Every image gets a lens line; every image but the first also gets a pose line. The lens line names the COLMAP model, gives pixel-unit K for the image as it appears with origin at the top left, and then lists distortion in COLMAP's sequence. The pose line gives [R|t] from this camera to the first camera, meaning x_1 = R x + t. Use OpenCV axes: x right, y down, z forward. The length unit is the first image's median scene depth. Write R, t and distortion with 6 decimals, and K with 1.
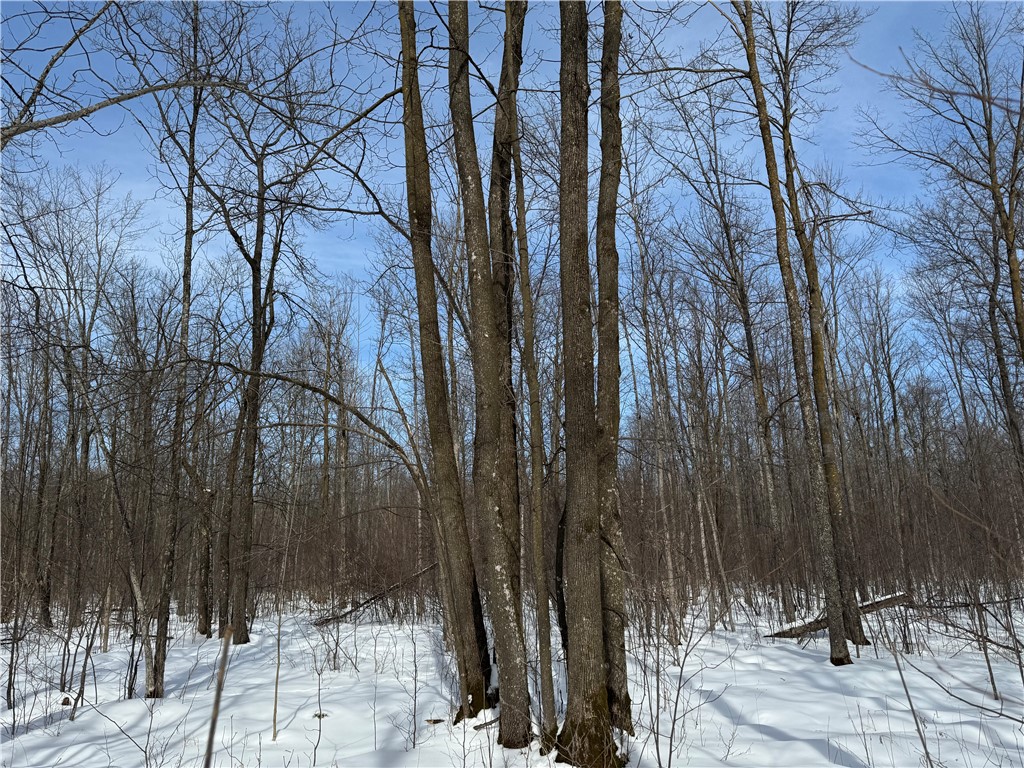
lens RADIAL K [[780.1, 0, 511.8], [0, 780.1, 384.0], [0, 0, 1]] dist [0.002632, -0.001473]
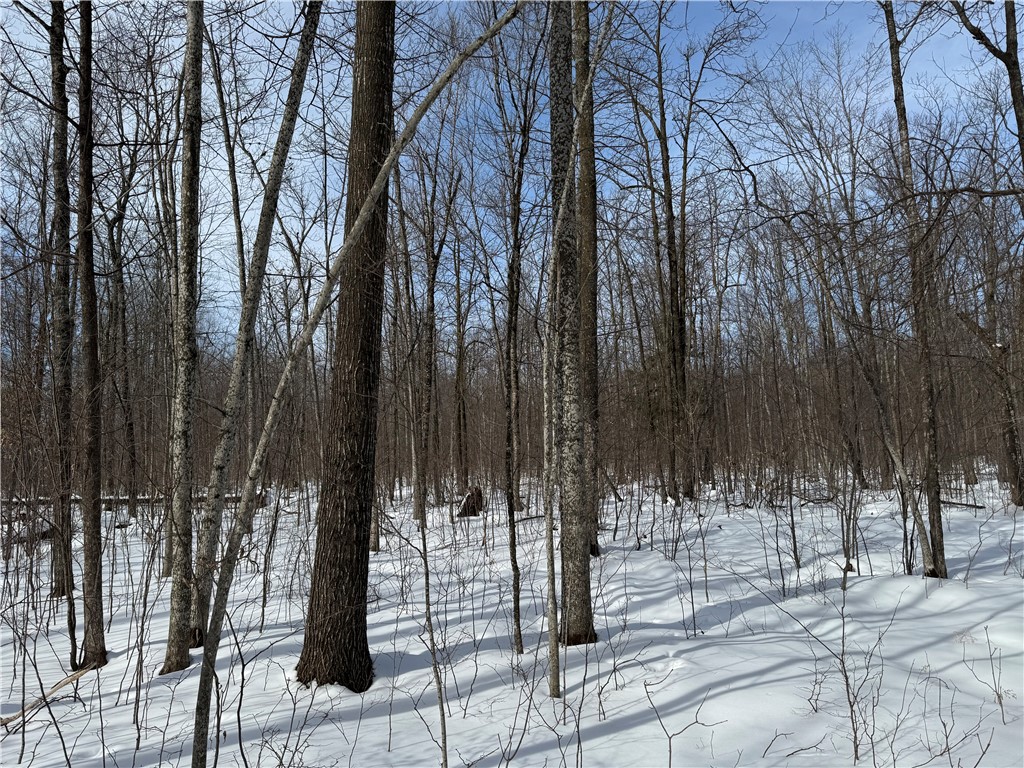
lens RADIAL K [[780.1, 0, 512.1], [0, 780.1, 385.7], [0, 0, 1]] dist [0.002632, -0.001473]
pose [[0.574374, -0.062742, -0.816185, 0.009388], [0.200853, 0.977381, 0.066213, 0.029046], [0.793569, -0.201964, 0.573985, 0.142655]]
